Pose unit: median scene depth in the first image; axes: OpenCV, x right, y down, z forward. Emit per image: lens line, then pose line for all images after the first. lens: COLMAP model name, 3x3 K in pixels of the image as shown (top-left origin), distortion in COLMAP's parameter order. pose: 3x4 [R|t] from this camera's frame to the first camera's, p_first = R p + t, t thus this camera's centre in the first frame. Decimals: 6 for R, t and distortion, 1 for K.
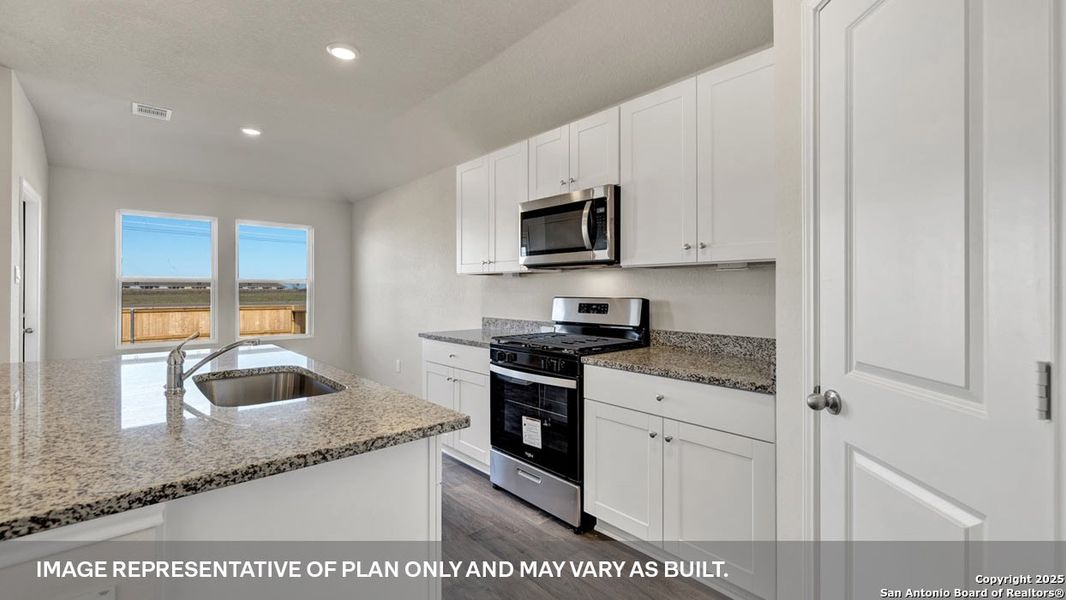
lens RADIAL K [[462.4, 0, 521.5], [0, 462.4, 282.9], [0, 0, 1]] dist [0.008248, -0.000324]
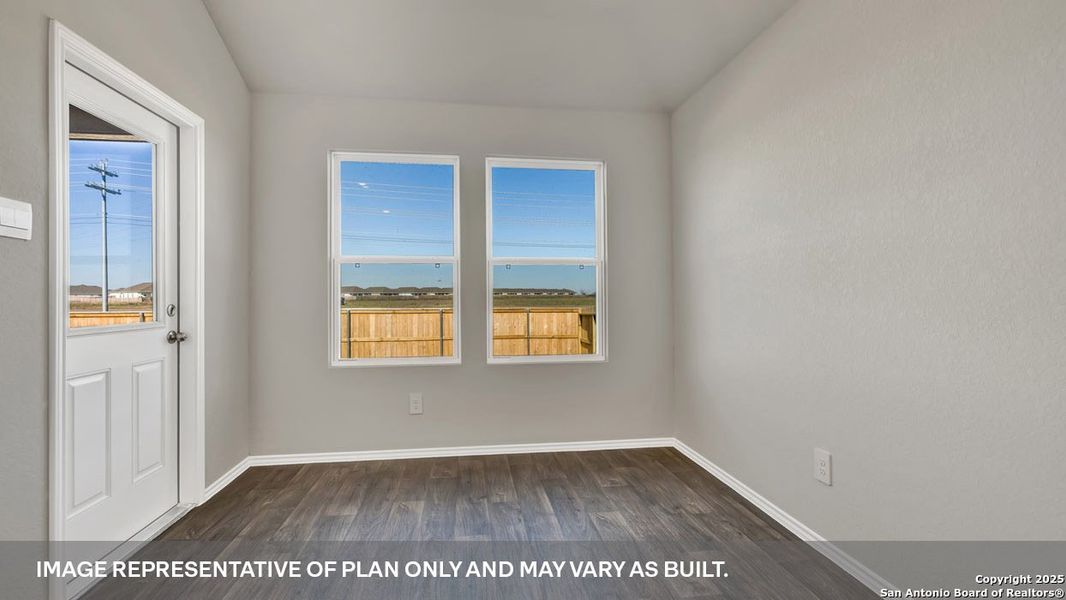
lens RADIAL K [[462.4, 0, 539.6], [0, 462.4, 295.6], [0, 0, 1]] dist [0.008248, -0.000324]
pose [[0.853022, -0.003004, -0.521867, -0.097952], [0.011361, 0.999853, 0.012815, 0.013081], [0.521752, -0.016860, 0.852931, 0.207382]]
